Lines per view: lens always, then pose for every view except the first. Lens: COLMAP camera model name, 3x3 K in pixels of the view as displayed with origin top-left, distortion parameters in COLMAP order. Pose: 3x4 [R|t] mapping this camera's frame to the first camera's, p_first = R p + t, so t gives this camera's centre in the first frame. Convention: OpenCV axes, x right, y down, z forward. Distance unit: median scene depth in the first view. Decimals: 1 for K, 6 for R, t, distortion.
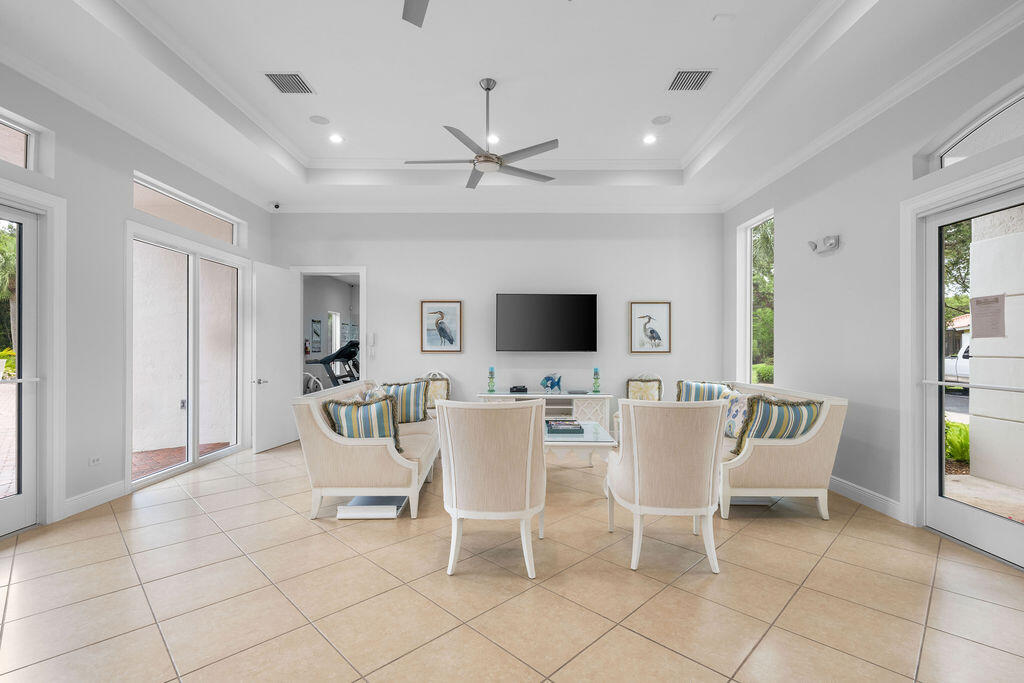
lens RADIAL K [[464.8, 0, 512.0], [0, 464.8, 341.5], [0, 0, 1]] dist [-0.000369, -0.000013]
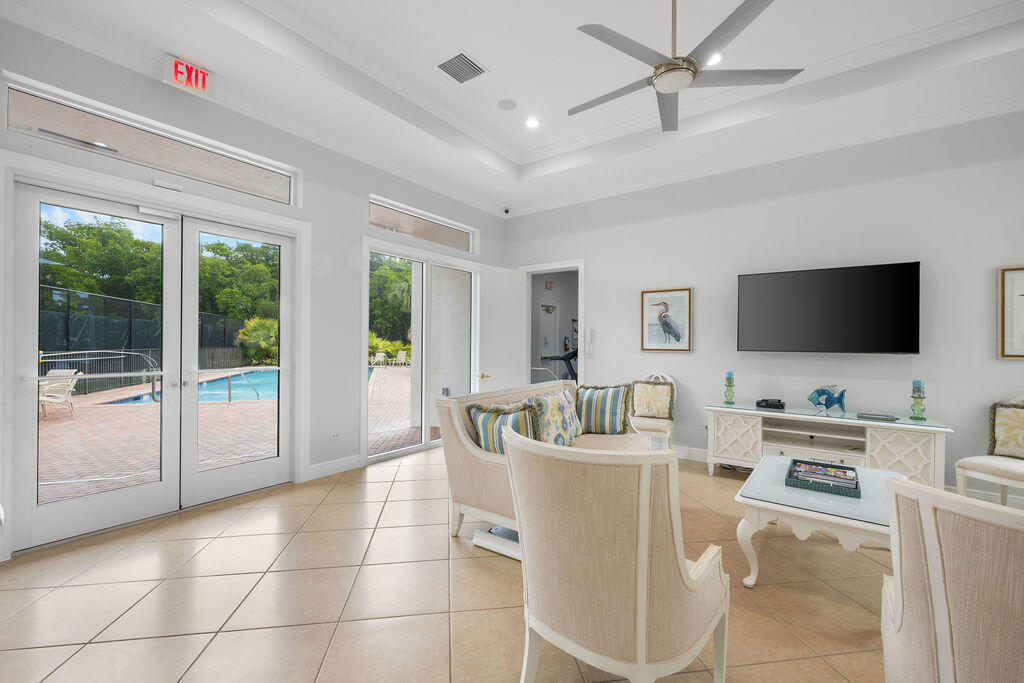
lens RADIAL K [[425.6, 0, 512.0], [0, 425.6, 341.5], [0, 0, 1]] dist [-0.001726, -0.000394]
pose [[0.805827, 0.001800, -0.592149, 0.084643], [0.000256, 0.999994, 0.003389, 0.003303], [0.592152, -0.002883, 0.805821, 0.237730]]
